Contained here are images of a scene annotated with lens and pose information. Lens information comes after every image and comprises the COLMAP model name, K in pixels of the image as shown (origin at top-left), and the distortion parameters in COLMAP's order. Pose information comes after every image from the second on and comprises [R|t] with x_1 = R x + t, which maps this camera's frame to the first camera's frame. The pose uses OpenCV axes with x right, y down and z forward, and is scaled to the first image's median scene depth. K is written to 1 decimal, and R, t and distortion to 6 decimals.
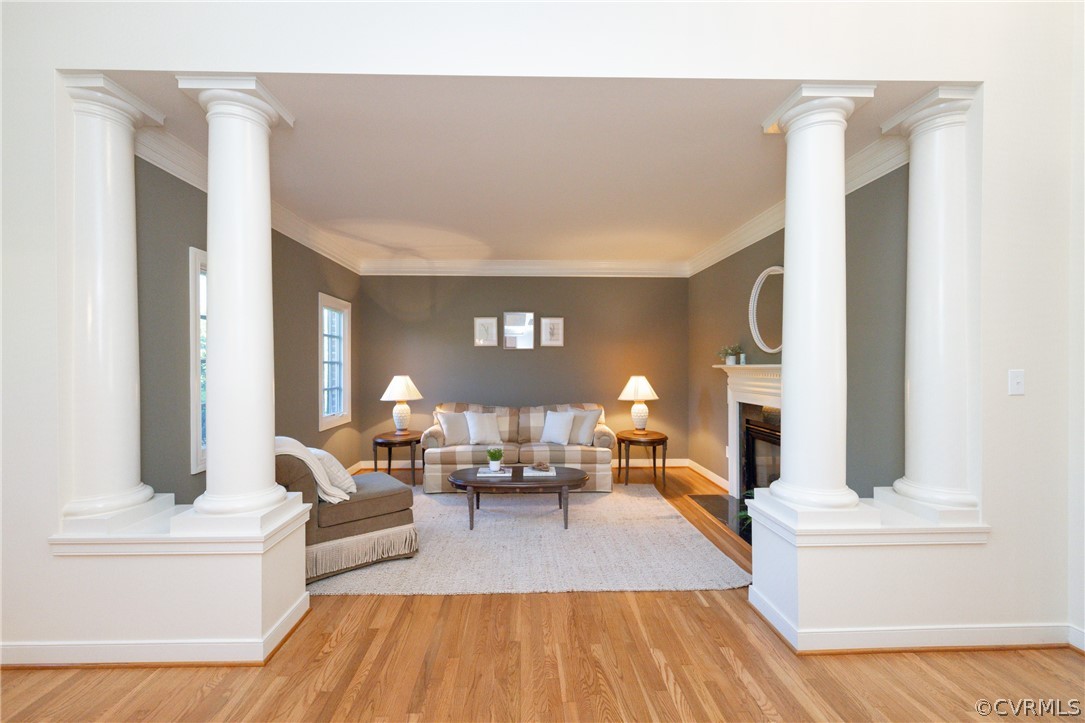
lens RADIAL K [[464.4, 0, 541.3], [0, 464.4, 361.1], [0, 0, 1]] dist [-0.002707, -0.000241]
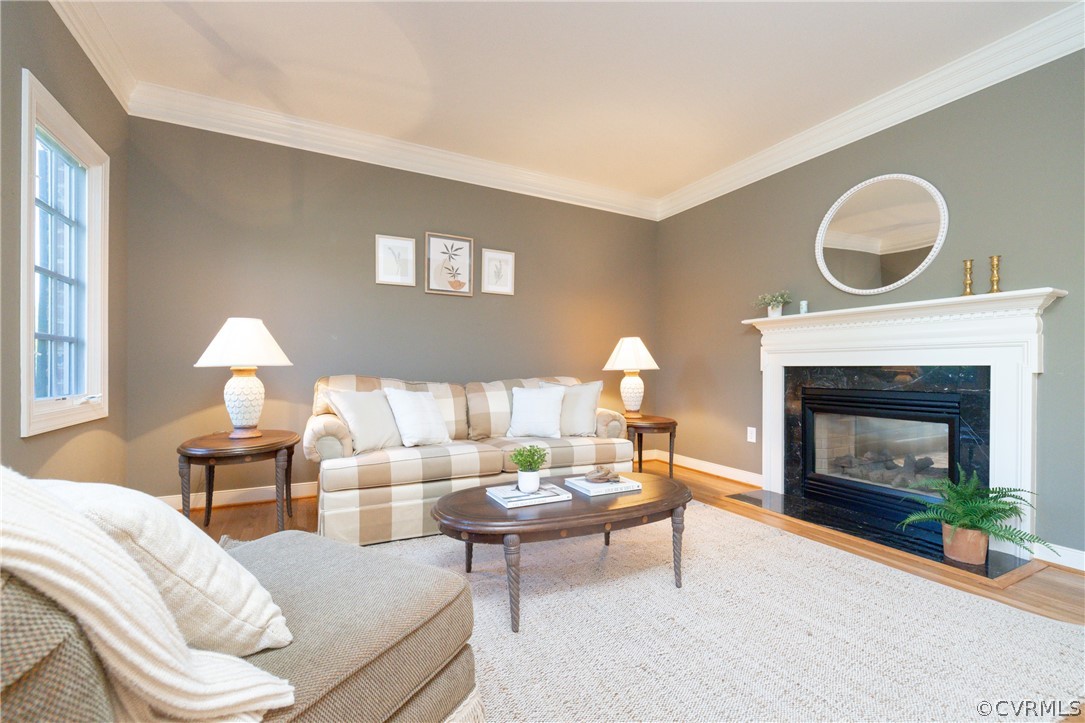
lens RADIAL K [[464.4, 0, 546.0], [0, 464.4, 366.4], [0, 0, 1]] dist [-0.002707, -0.000241]
pose [[0.904135, 0.008078, 0.427170, -0.221171], [-0.010628, 0.999937, 0.003585, 0.077092], [-0.427114, -0.007781, 0.904164, 0.414828]]
